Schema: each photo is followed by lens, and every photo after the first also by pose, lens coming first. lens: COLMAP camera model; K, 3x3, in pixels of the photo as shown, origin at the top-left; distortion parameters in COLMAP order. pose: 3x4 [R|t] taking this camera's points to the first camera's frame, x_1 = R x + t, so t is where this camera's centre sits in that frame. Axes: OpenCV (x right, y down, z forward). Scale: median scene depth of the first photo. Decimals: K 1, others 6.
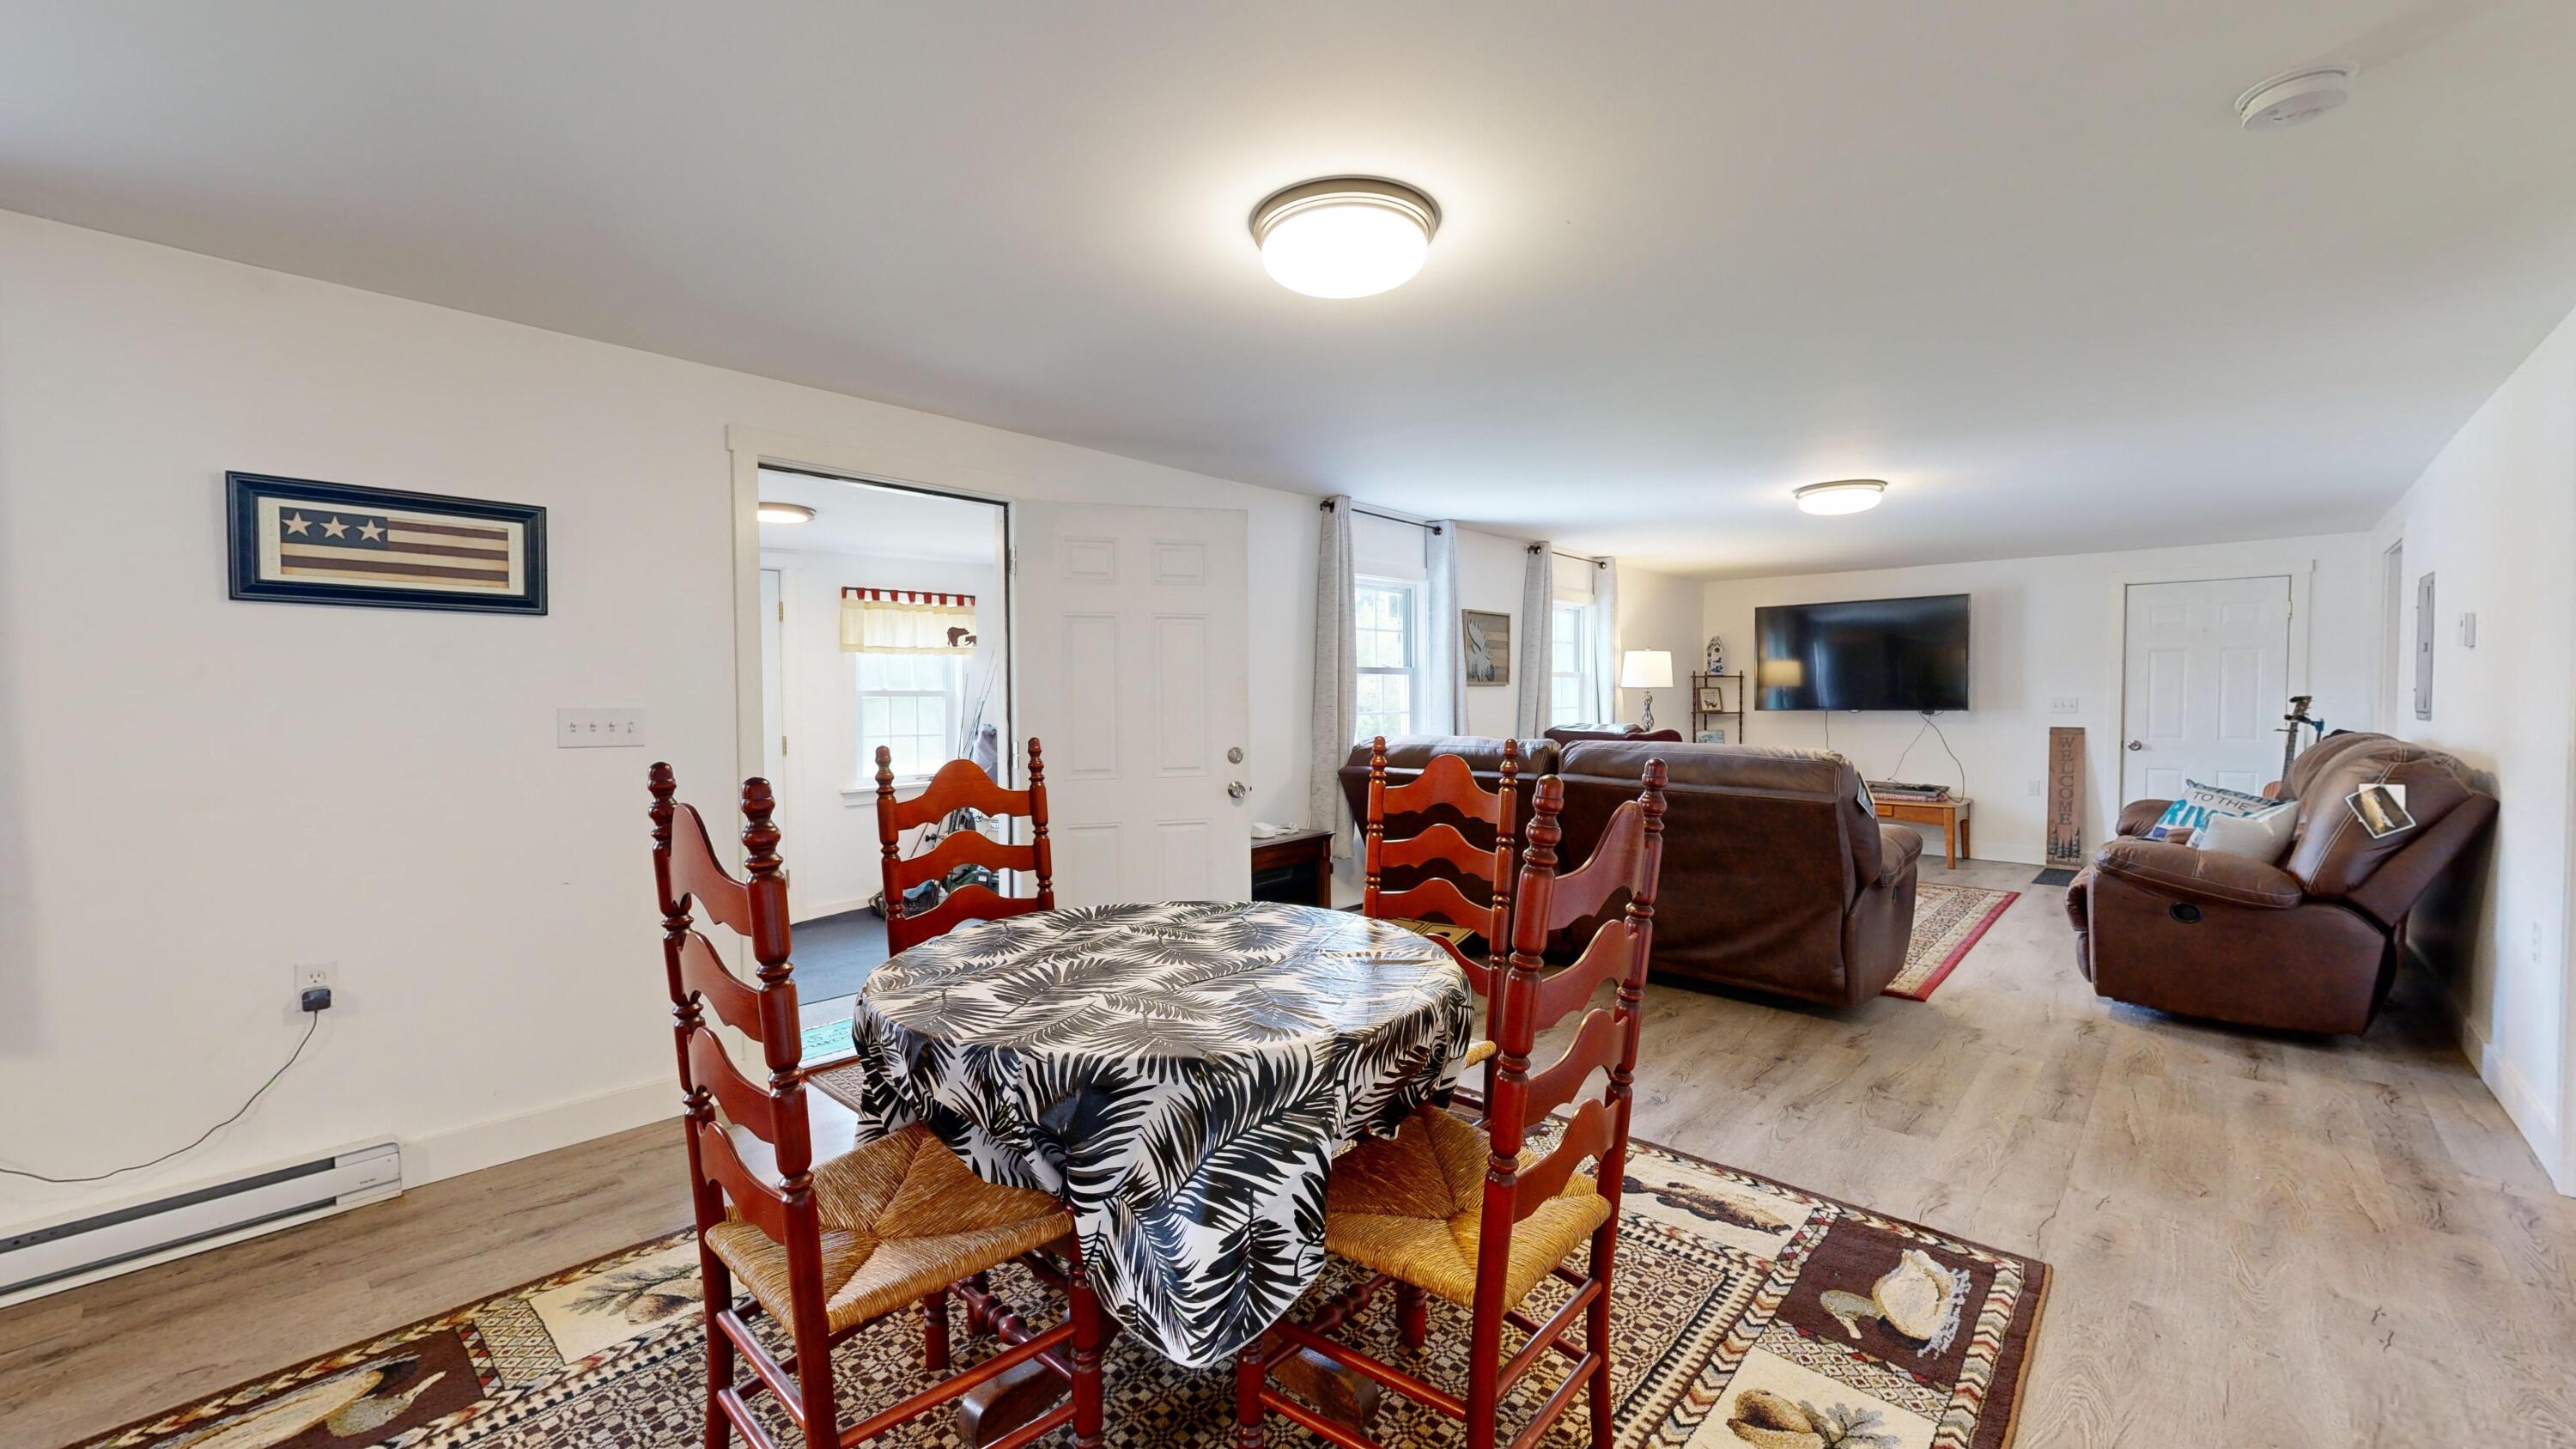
lens RADIAL K [[1005.5, 0, 1275.7], [0, 1005.5, 728.3], [0, 0, 1]] dist [-0.001435, -0.000787]
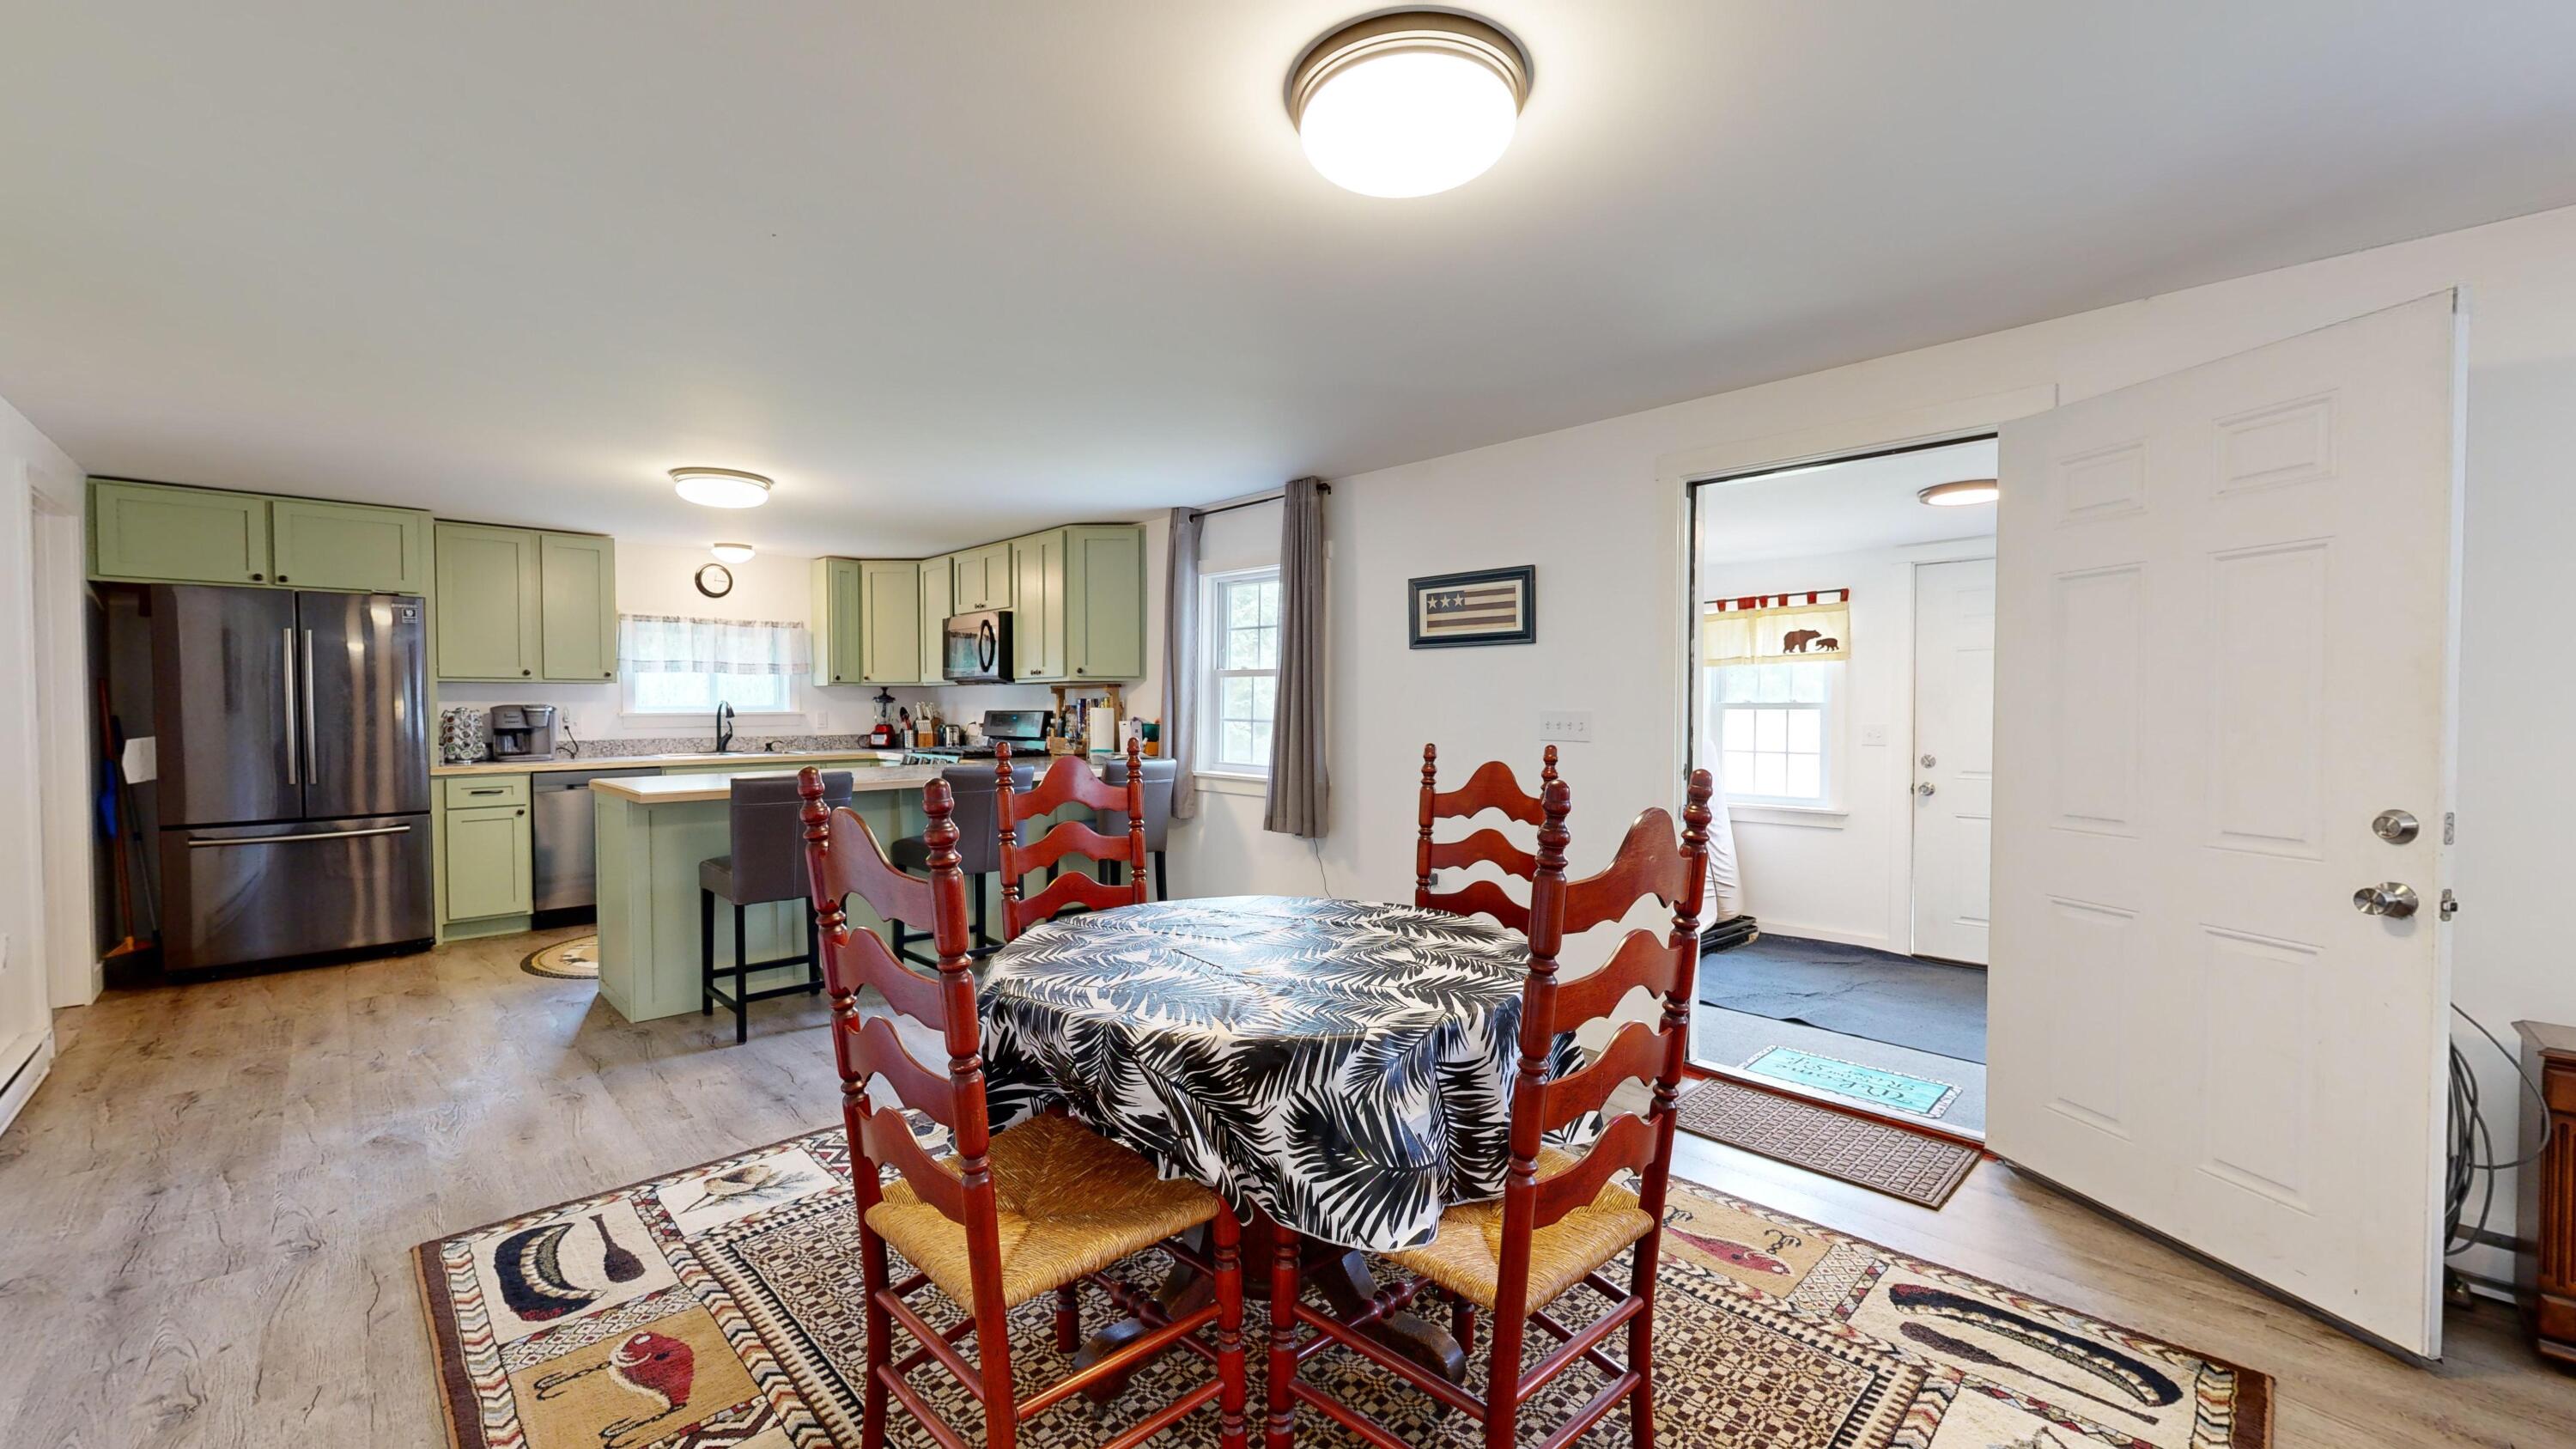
lens RADIAL K [[996.7, 0, 1288.0], [0, 996.7, 724.5], [0, 0, 1]] dist [0.000093, -0.000188]
pose [[-0.057465, 0.023201, -0.998078, 0.359779], [-0.029345, 0.999259, 0.024918, -0.013625], [0.997916, 0.030720, -0.056741, 0.405613]]
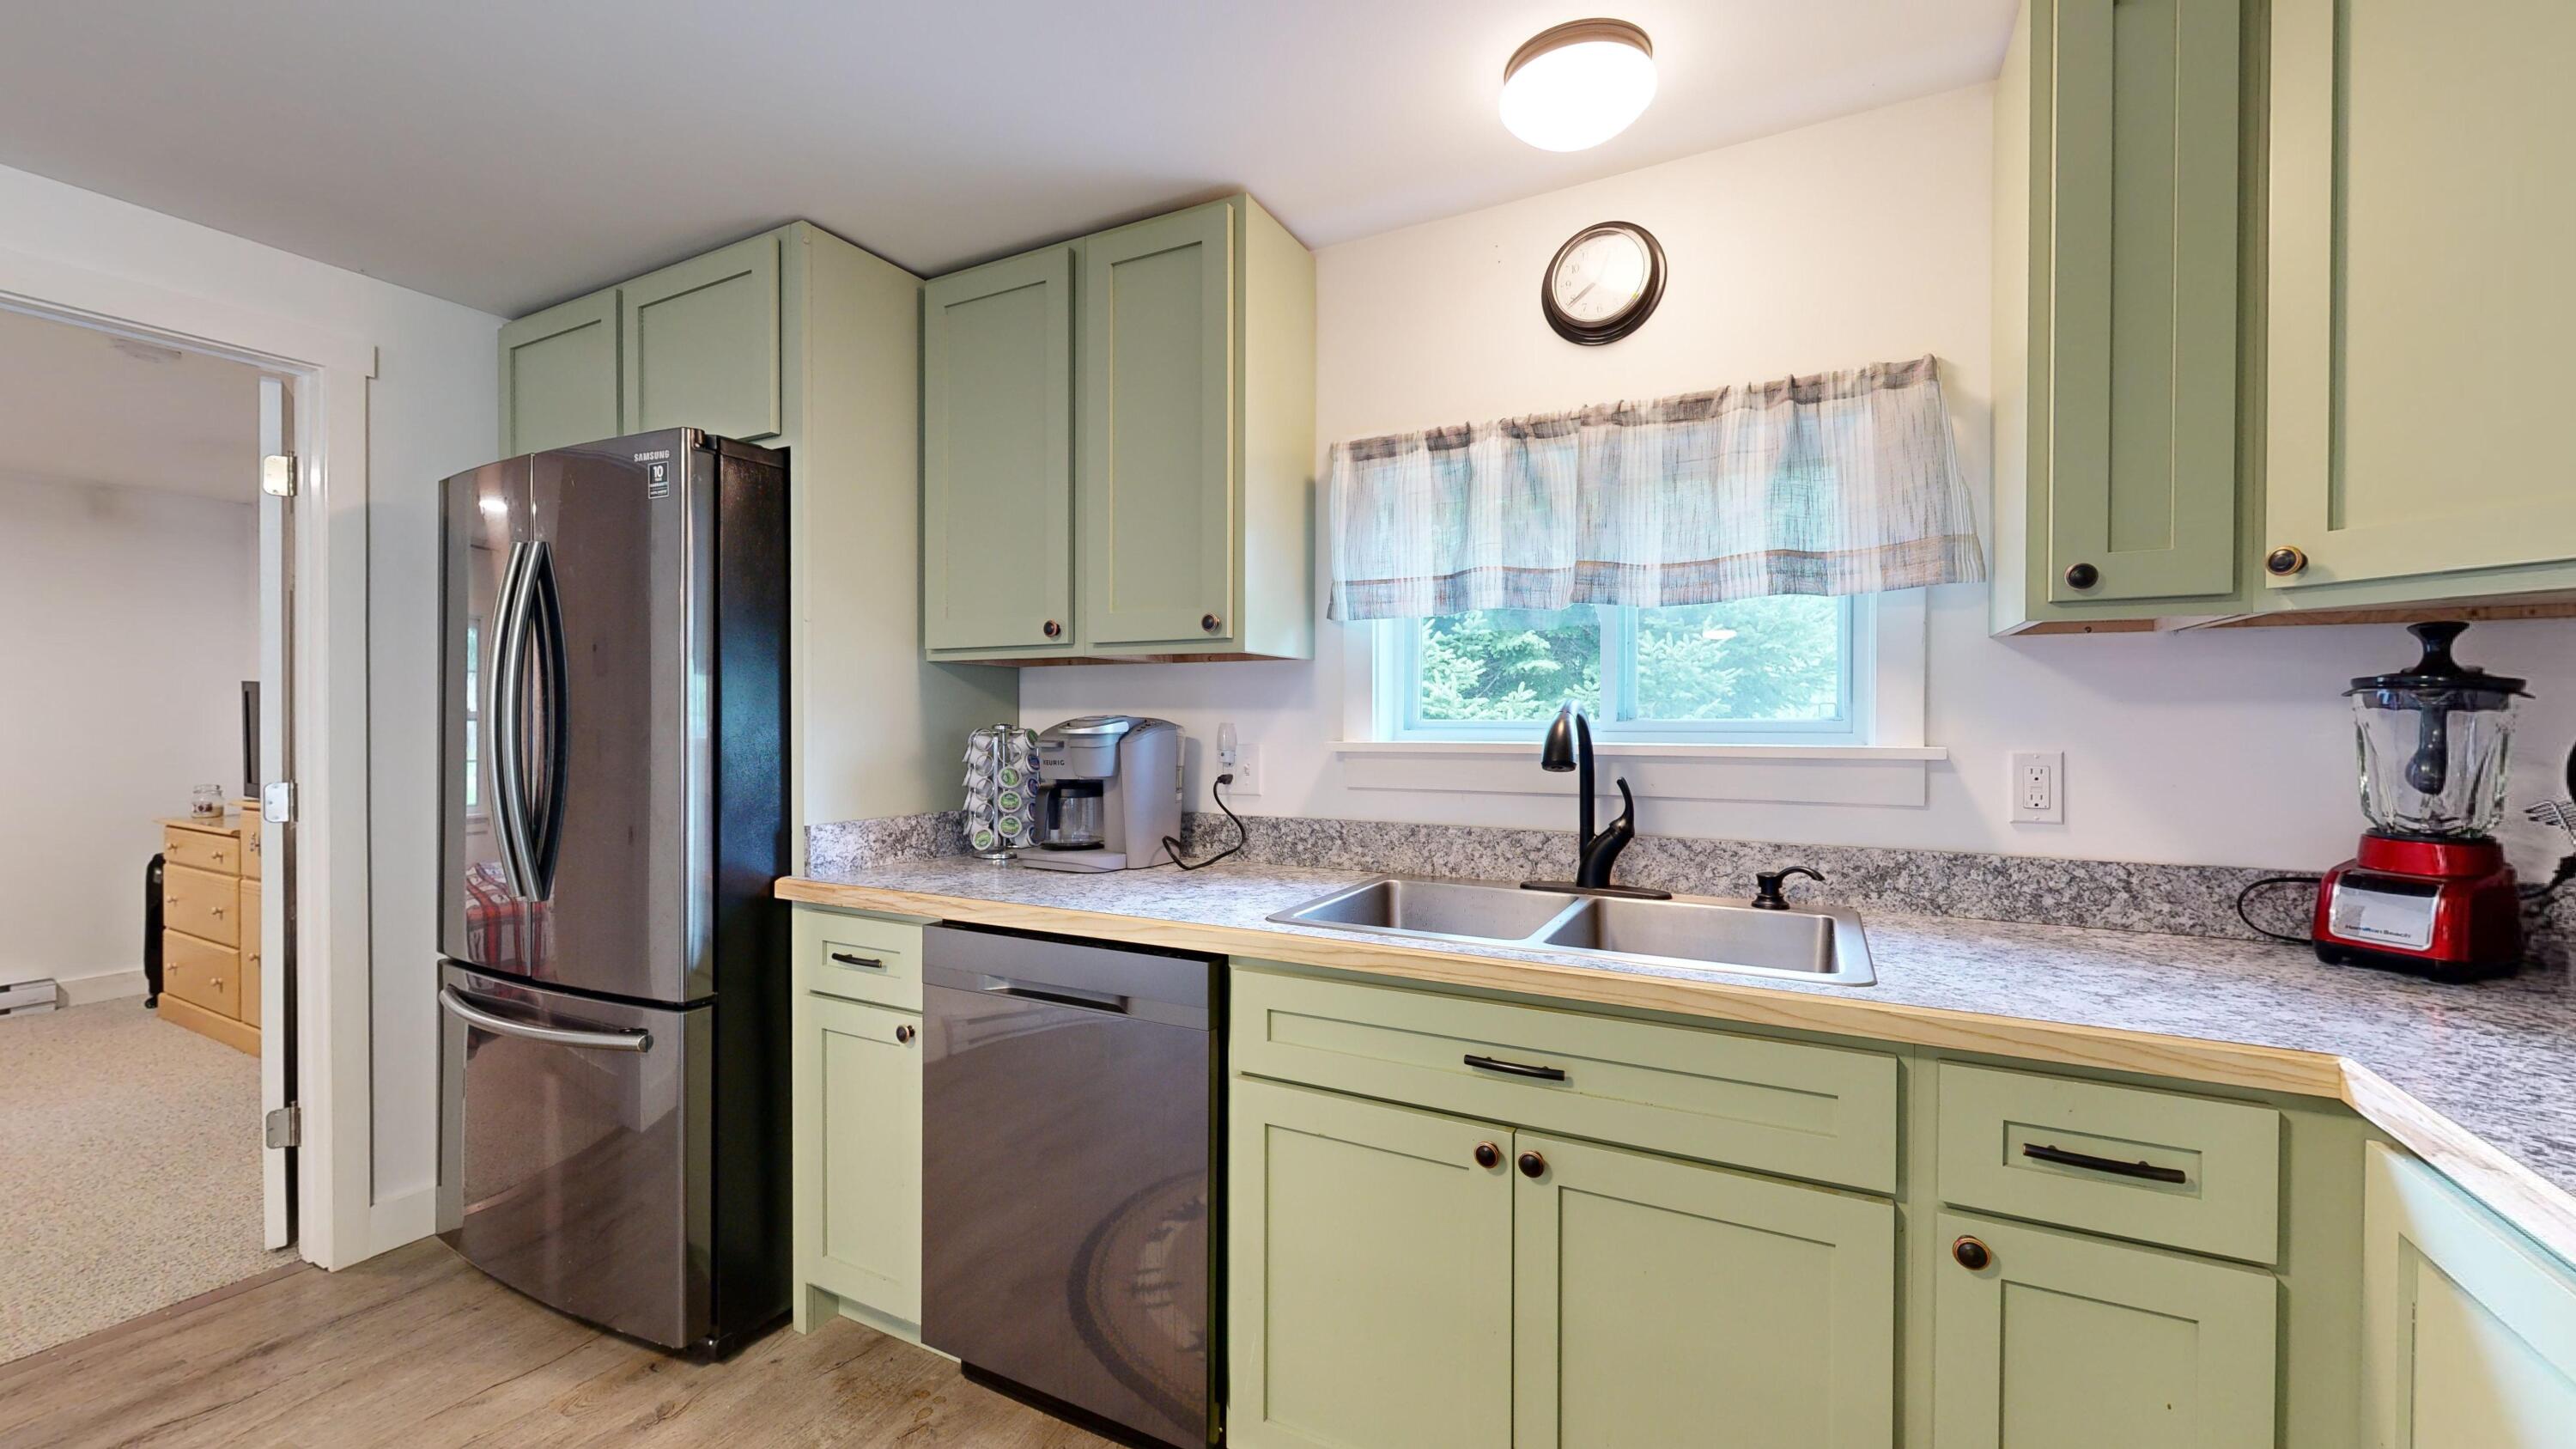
lens RADIAL K [[996.7, 0, 1288.0], [0, 996.7, 724.5], [0, 0, 1]] dist [0.000093, -0.000188]
pose [[-0.964512, 0.003273, -0.264019, -0.694685], [-0.006561, 0.999317, 0.036358, 0.004513], [0.263958, 0.036800, -0.963832, -0.090722]]
